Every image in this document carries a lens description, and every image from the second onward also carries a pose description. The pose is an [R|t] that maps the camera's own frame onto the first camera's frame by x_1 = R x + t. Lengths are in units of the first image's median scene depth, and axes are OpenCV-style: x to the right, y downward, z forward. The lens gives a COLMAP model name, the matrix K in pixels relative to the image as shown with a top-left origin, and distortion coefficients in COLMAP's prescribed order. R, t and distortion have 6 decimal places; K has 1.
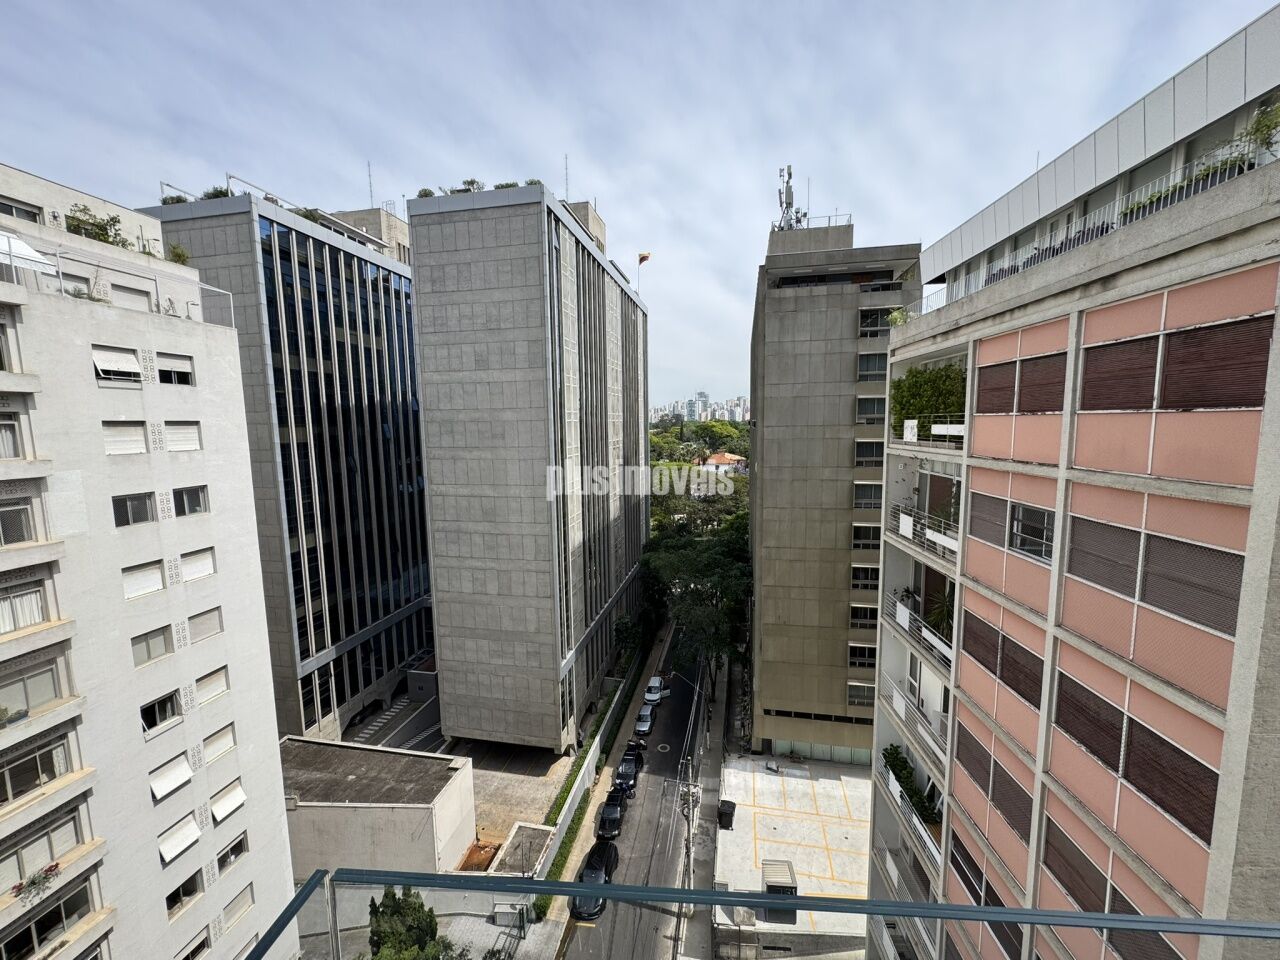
lens RADIAL K [[508.0, 0, 638.2], [0, 508.0, 481.9], [0, 0, 1]] dist [-0.001471, -0.000035]
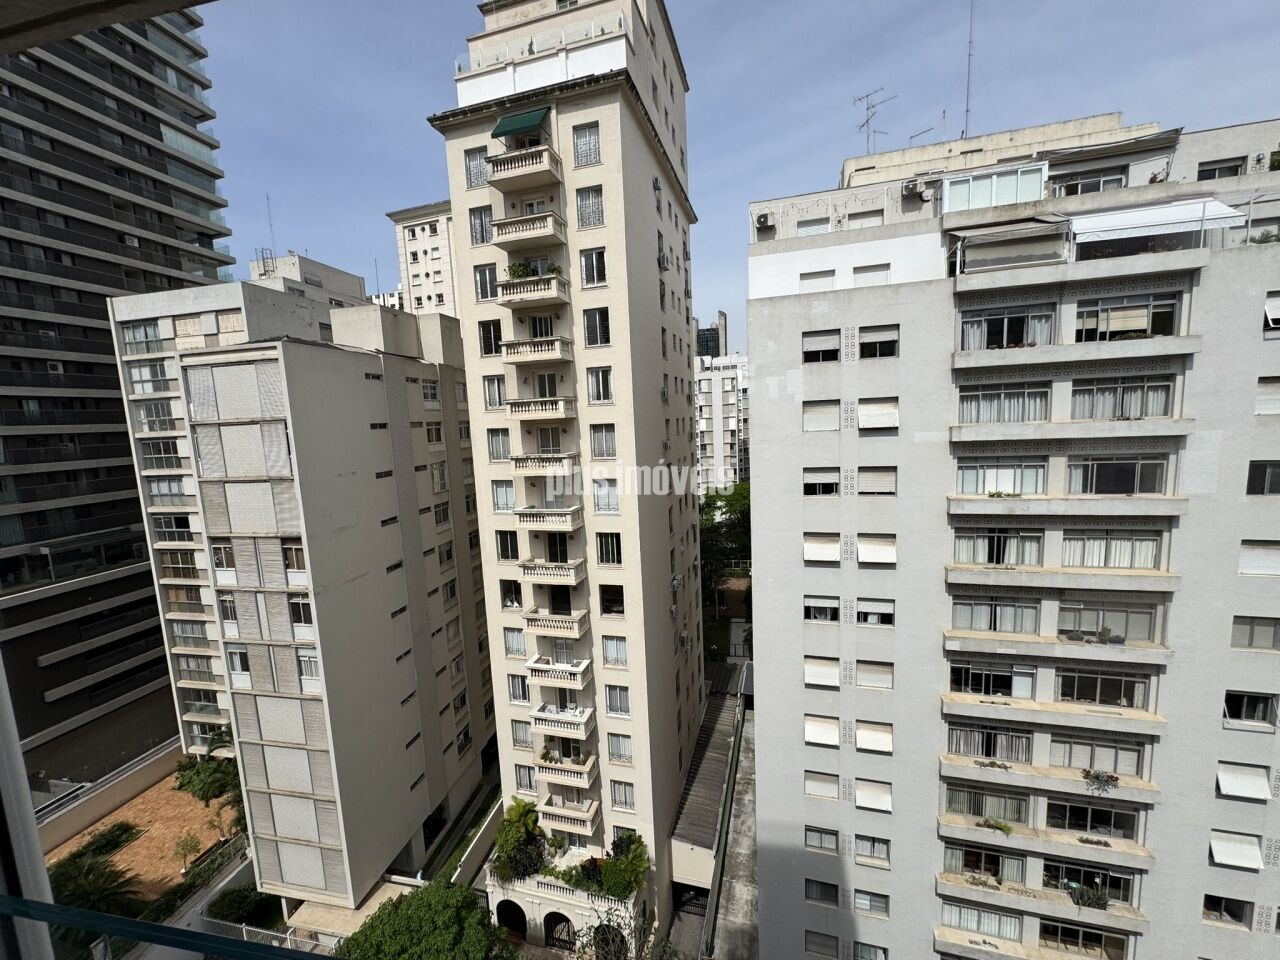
lens RADIAL K [[510.7, 0, 638.4], [0, 510.7, 480.9], [0, 0, 1]] dist [-0.001125, 0.000199]
pose [[-0.115872, 0.143294, -0.982874, 0.000753], [-0.067185, 0.986142, 0.151691, -0.000535], [0.990989, 0.083611, -0.104639, 0.004473]]
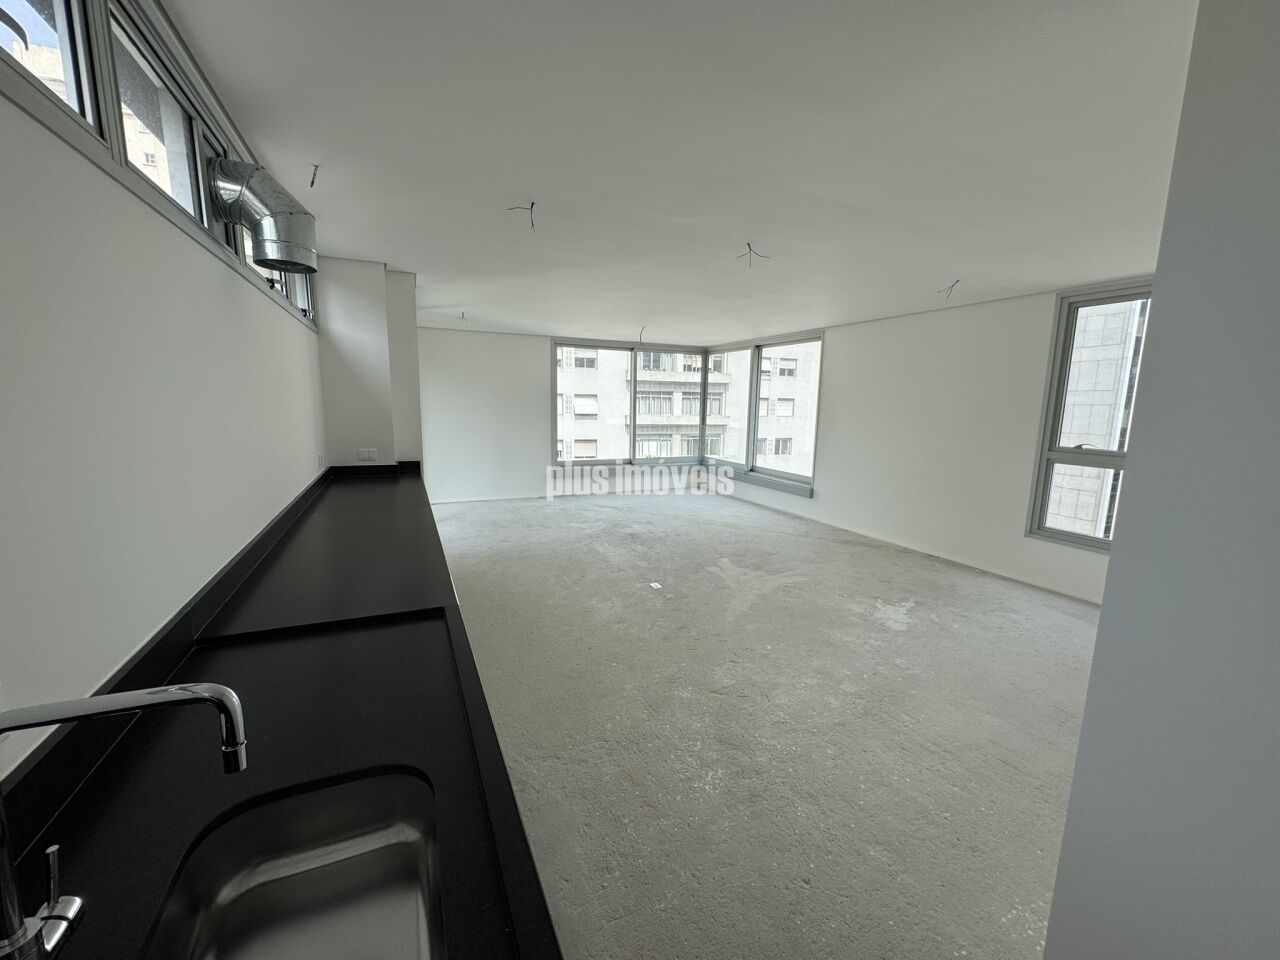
lens RADIAL K [[510.7, 0, 638.4], [0, 510.7, 480.9], [0, 0, 1]] dist [-0.001125, 0.000199]
pose [[0.487540, 0.157898, -0.858704, 0.352078], [-0.126233, 0.985925, 0.109621, 0.025735], [0.863927, 0.054952, 0.500610, -0.248365]]
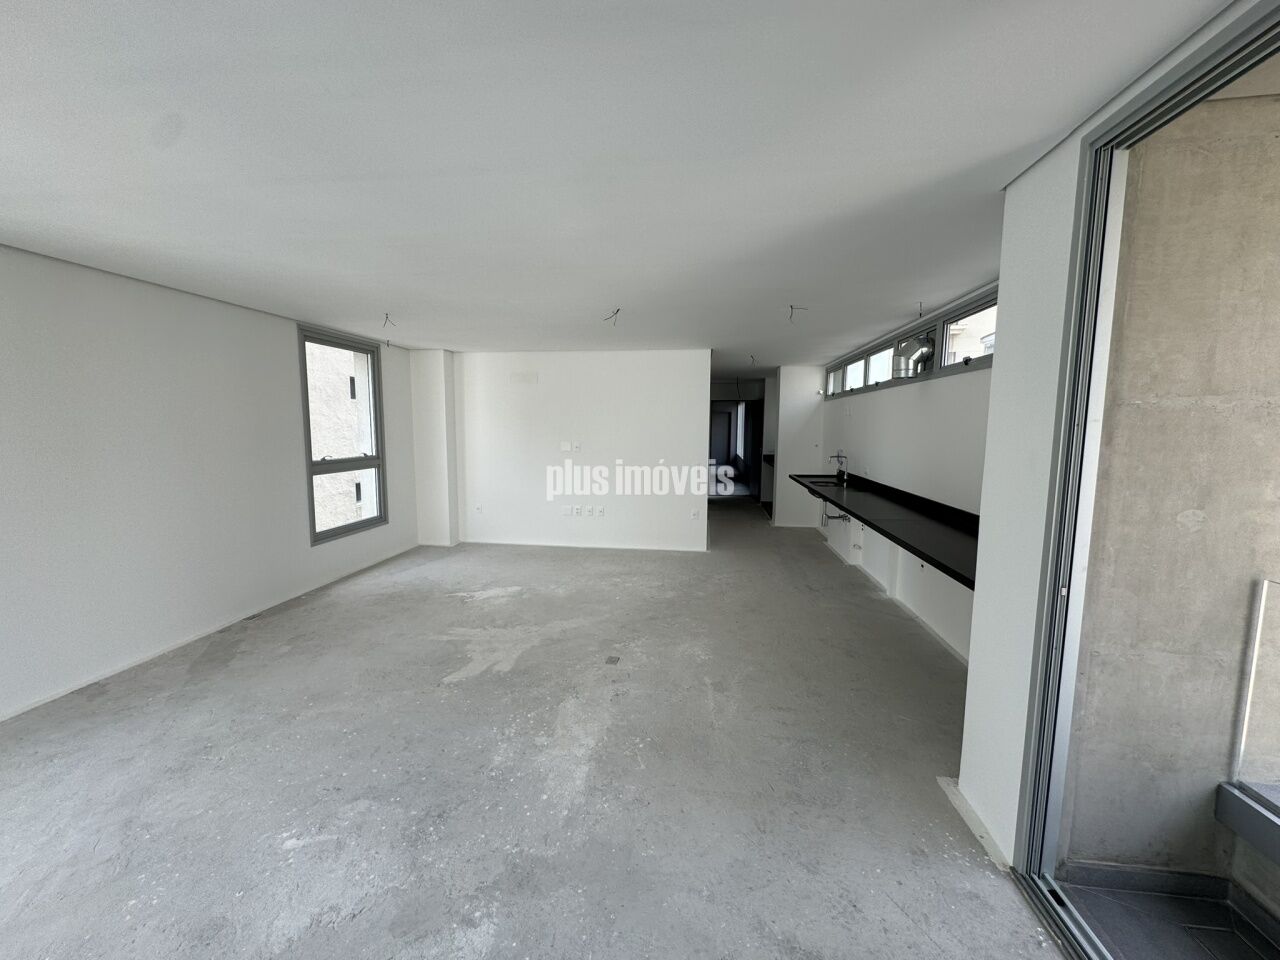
lens RADIAL K [[510.7, 0, 638.4], [0, 510.7, 480.9], [0, 0, 1]] dist [-0.001125, 0.000199]
pose [[0.050882, -0.093384, 0.994329, 0.023385], [0.108482, 0.990245, 0.087450, 0.017897], [-0.992795, 0.103417, 0.060516, -0.160220]]
